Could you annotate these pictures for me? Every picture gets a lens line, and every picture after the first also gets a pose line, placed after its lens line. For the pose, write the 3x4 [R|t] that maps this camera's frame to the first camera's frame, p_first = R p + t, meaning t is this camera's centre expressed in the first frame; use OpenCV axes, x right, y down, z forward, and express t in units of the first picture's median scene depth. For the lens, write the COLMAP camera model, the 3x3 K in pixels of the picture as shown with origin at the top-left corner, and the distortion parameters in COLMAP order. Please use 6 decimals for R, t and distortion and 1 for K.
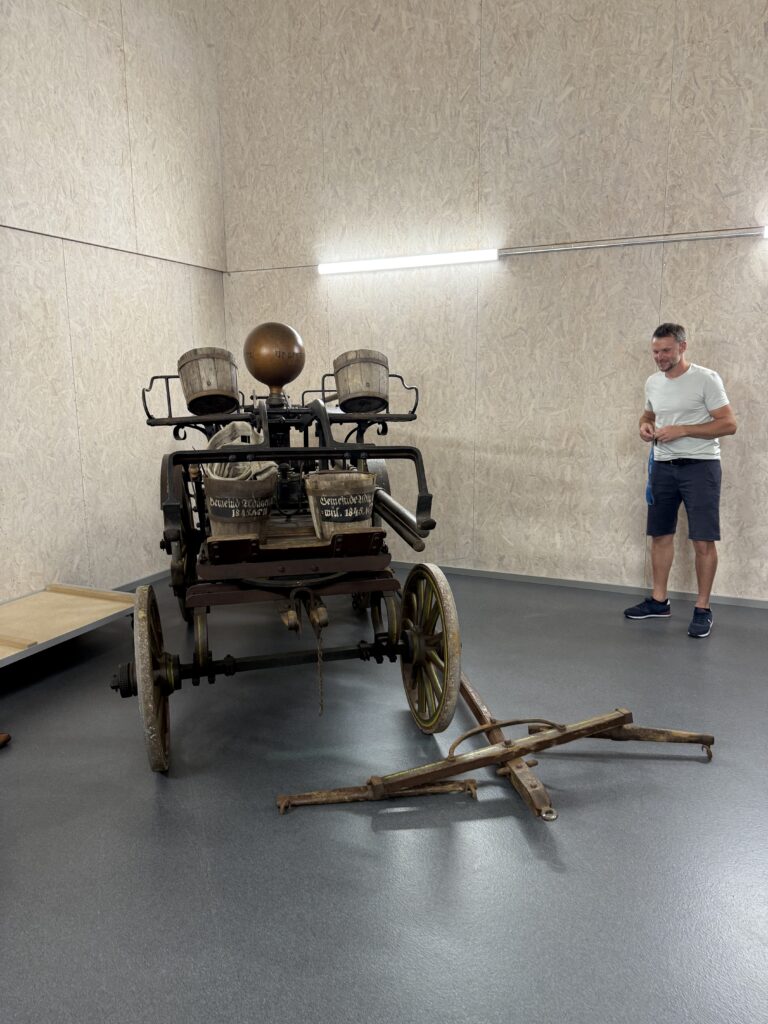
lens RADIAL K [[725.2, 0, 382.4], [0, 725.2, 512.0], [0, 0, 1]] dist [0.001144, -0.004590]
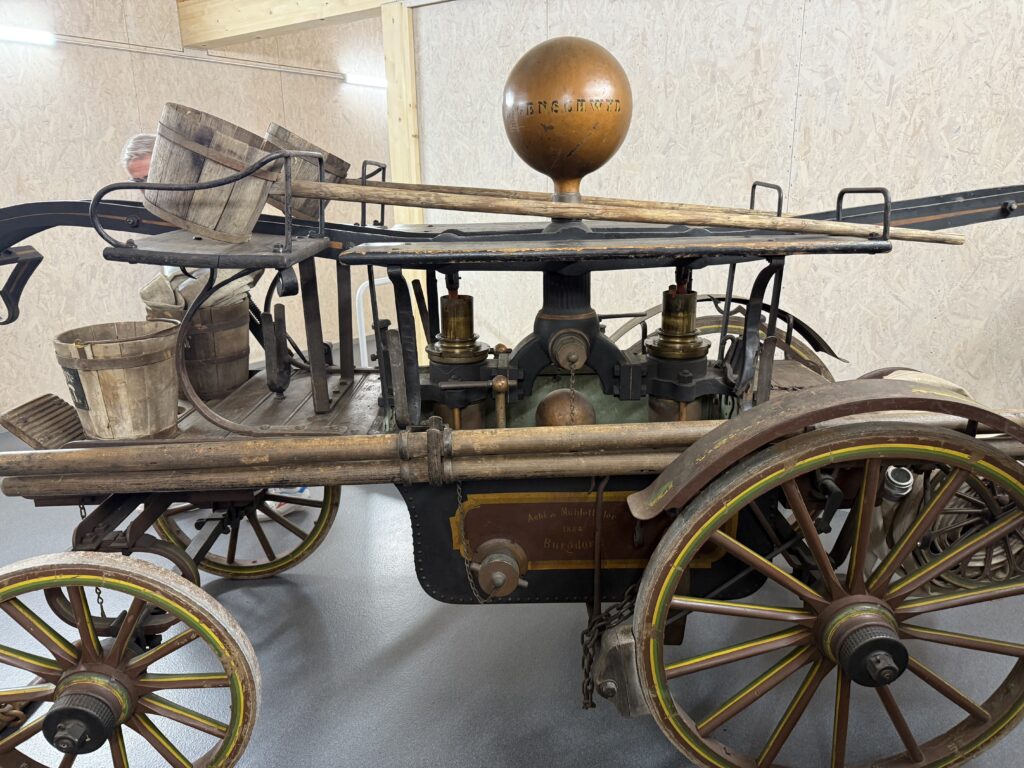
lens RADIAL K [[725.2, 0, 510.0], [0, 725.2, 384.2], [0, 0, 1]] dist [0.001144, -0.004590]
pose [[-0.152425, 0.276883, -0.948737, 0.308002], [-0.166908, 0.938954, 0.300844, -0.160285], [0.974119, 0.204208, -0.096906, 0.908218]]
